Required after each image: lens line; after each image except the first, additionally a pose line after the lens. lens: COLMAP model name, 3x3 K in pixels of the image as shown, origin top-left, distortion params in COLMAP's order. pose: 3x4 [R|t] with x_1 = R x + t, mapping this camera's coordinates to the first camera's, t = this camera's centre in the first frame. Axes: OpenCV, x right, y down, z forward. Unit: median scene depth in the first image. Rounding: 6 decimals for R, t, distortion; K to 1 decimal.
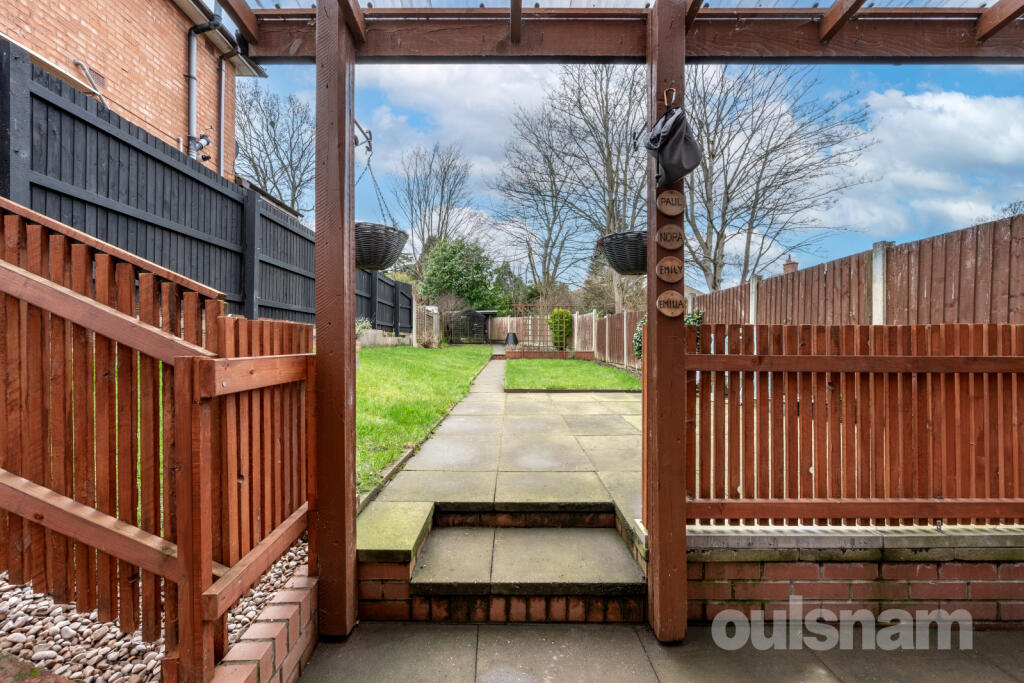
lens RADIAL K [[399.4, 0, 511.3], [0, 399.4, 339.9], [0, 0, 1]] dist [-0.002193, 0.000099]
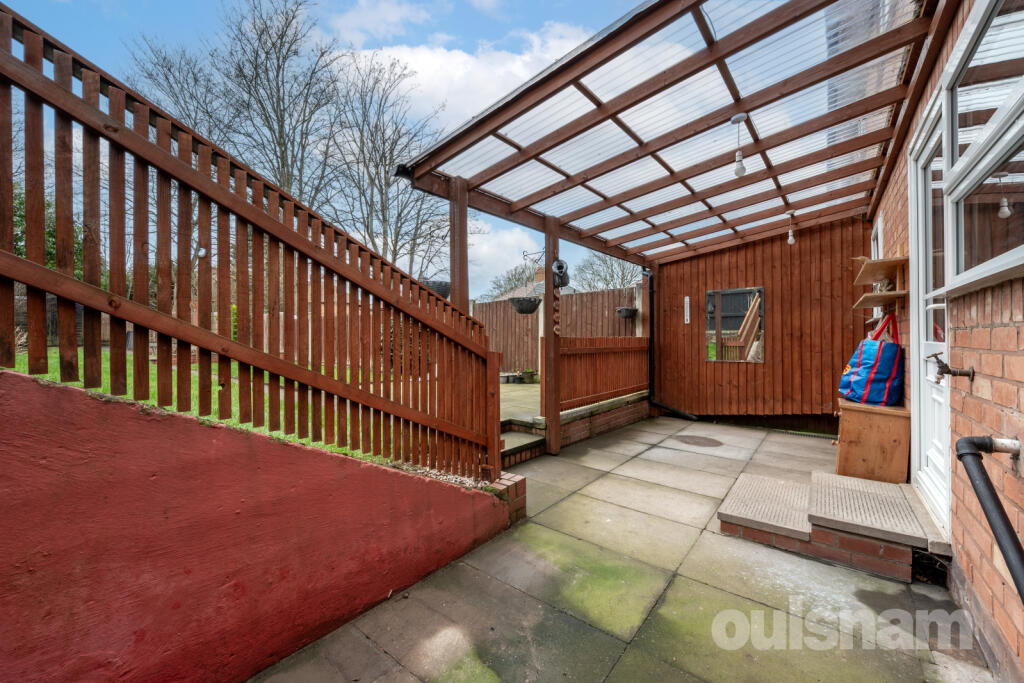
lens RADIAL K [[399.4, 0, 511.3], [0, 399.4, 339.9], [0, 0, 1]] dist [-0.002193, 0.000099]
pose [[0.648834, -0.005069, 0.760913, -0.276659], [0.003691, 0.999987, 0.003515, -0.004635], [-0.760921, 0.000528, 0.648844, -0.078384]]
